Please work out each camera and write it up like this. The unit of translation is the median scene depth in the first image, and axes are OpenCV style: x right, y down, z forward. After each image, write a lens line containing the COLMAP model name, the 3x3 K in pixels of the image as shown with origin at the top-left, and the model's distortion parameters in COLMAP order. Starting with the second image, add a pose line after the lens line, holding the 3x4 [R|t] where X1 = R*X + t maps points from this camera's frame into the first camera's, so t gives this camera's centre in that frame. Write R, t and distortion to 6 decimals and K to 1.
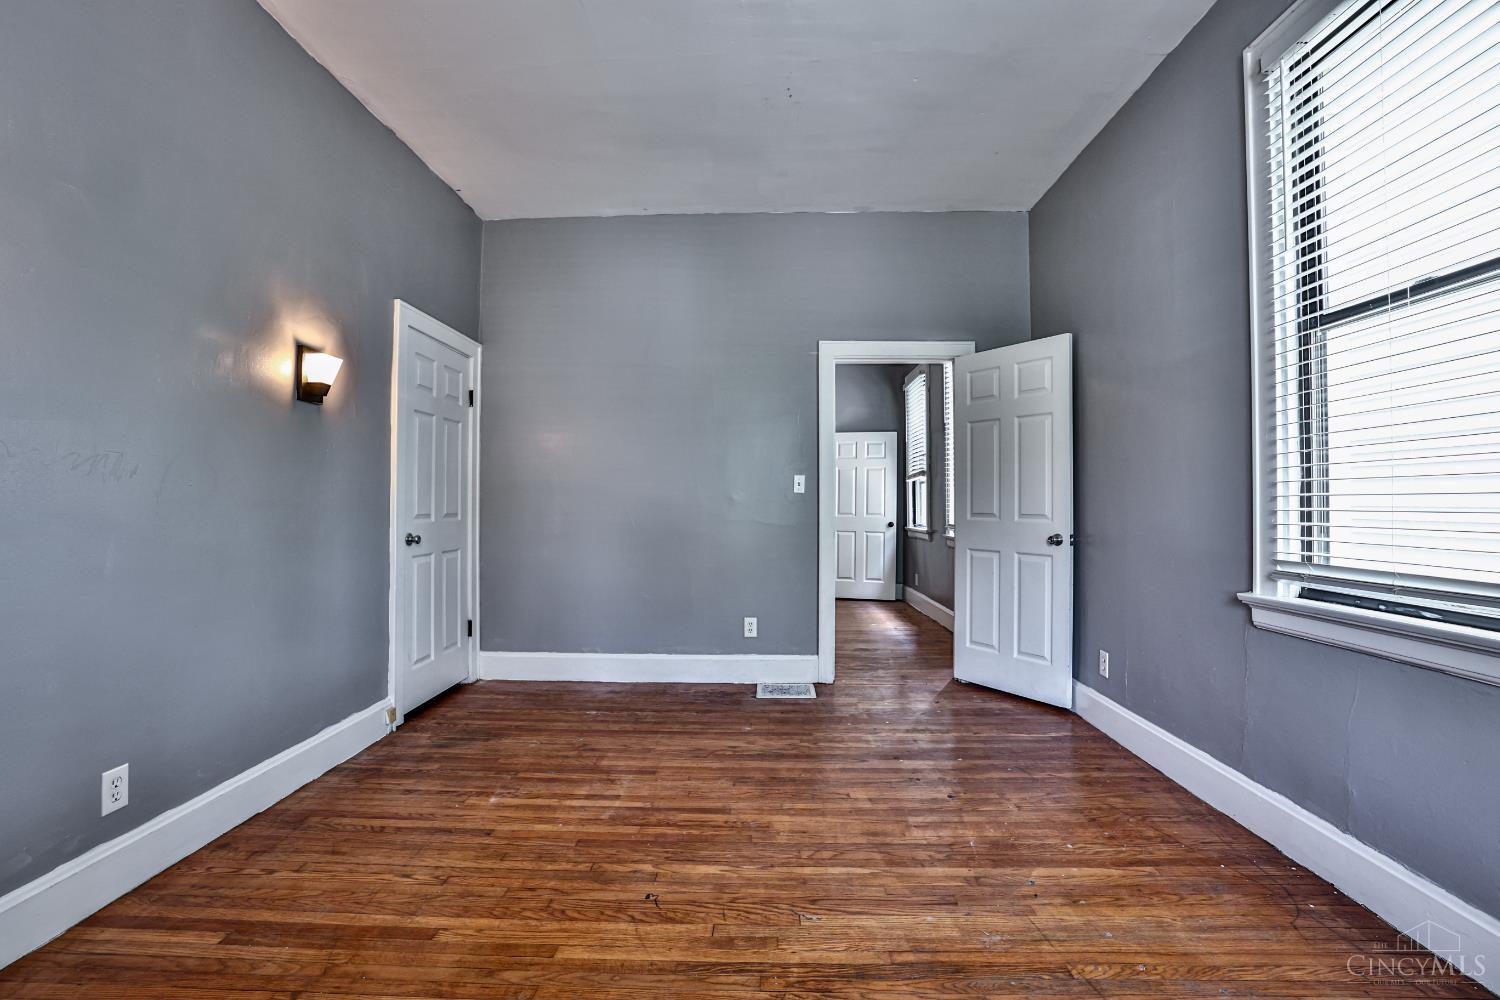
lens RADIAL K [[684.7, 0, 741.8], [0, 684.7, 497.2], [0, 0, 1]] dist [-0.046698, 0.016628]
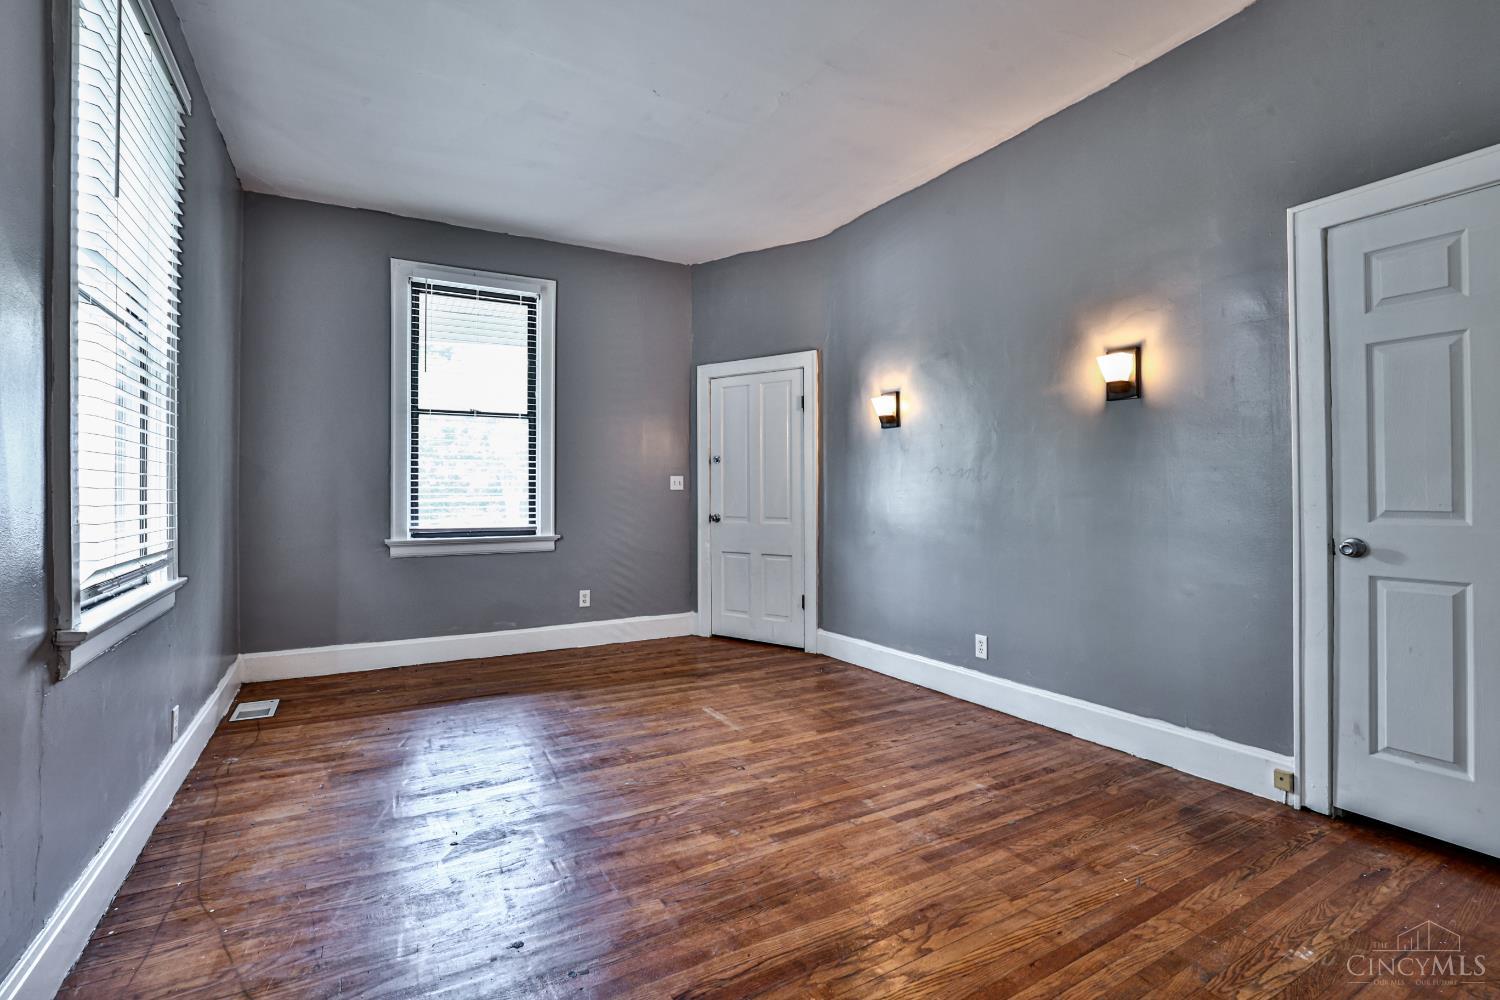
lens RADIAL K [[684.7, 0, 747.5], [0, 684.7, 494.5], [0, 0, 1]] dist [-0.046698, 0.016628]
pose [[-0.846256, 0.003210, -0.532767, 0.410180], [0.008032, 0.999945, -0.006733, 0.012506], [0.532717, -0.009977, -0.846235, 1.473920]]
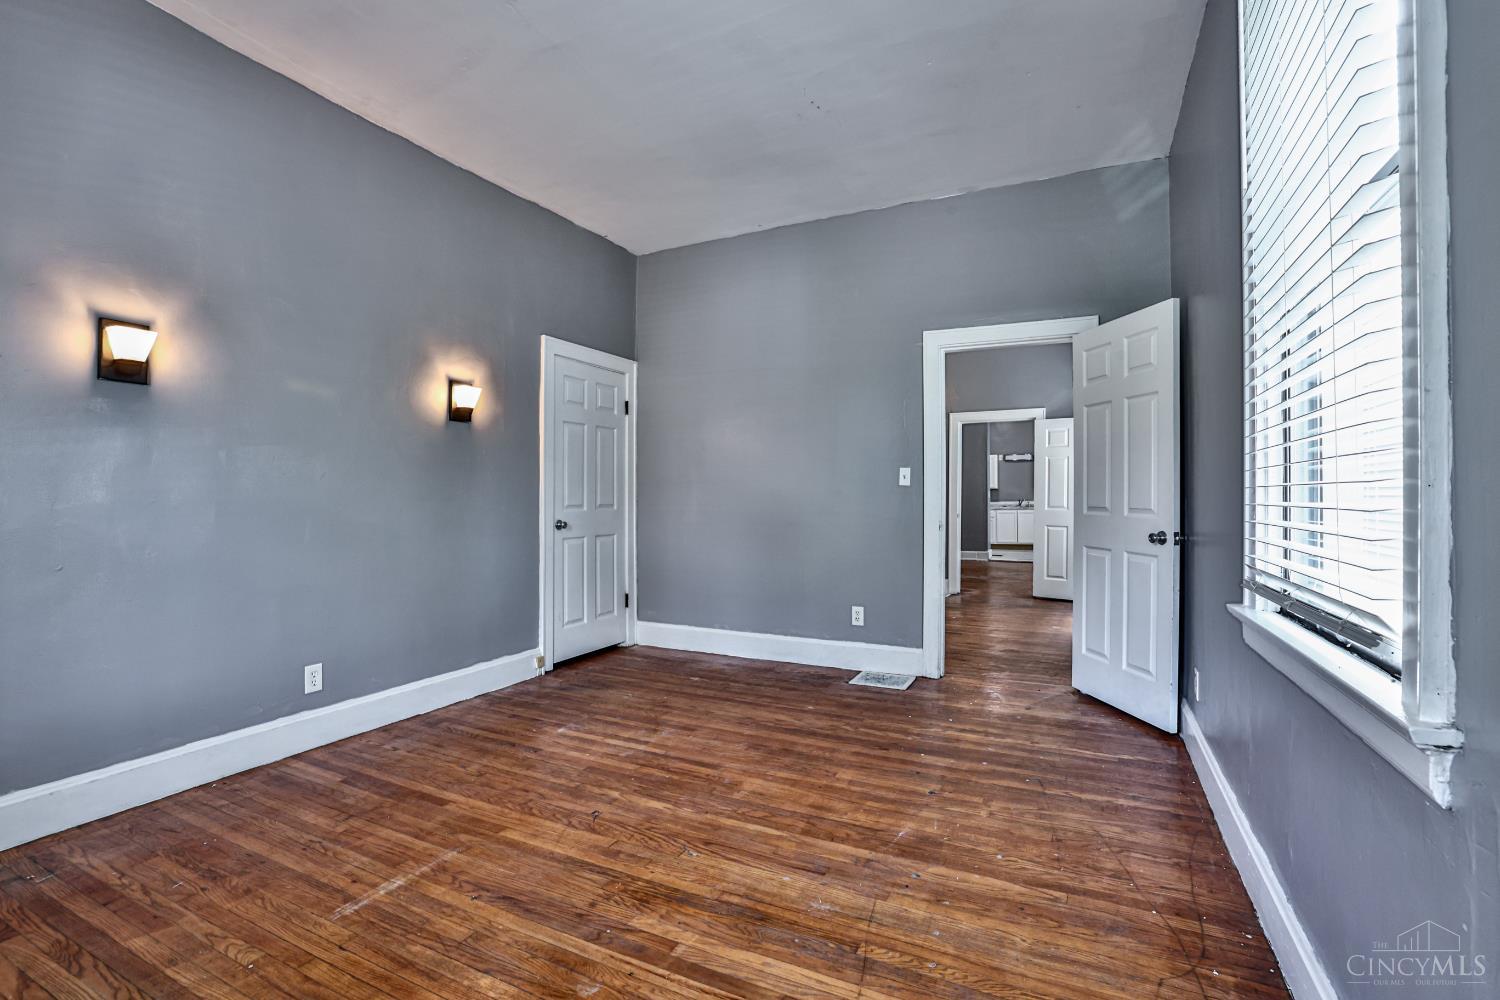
lens RADIAL K [[684.7, 0, 740.7], [0, 684.7, 497.6], [0, 0, 1]] dist [-0.046698, 0.016628]
pose [[0.907841, 0.000819, -0.419314, 0.414026], [0.003989, 0.999936, 0.010588, -0.000128], [0.419296, -0.011285, 0.907780, -0.009091]]
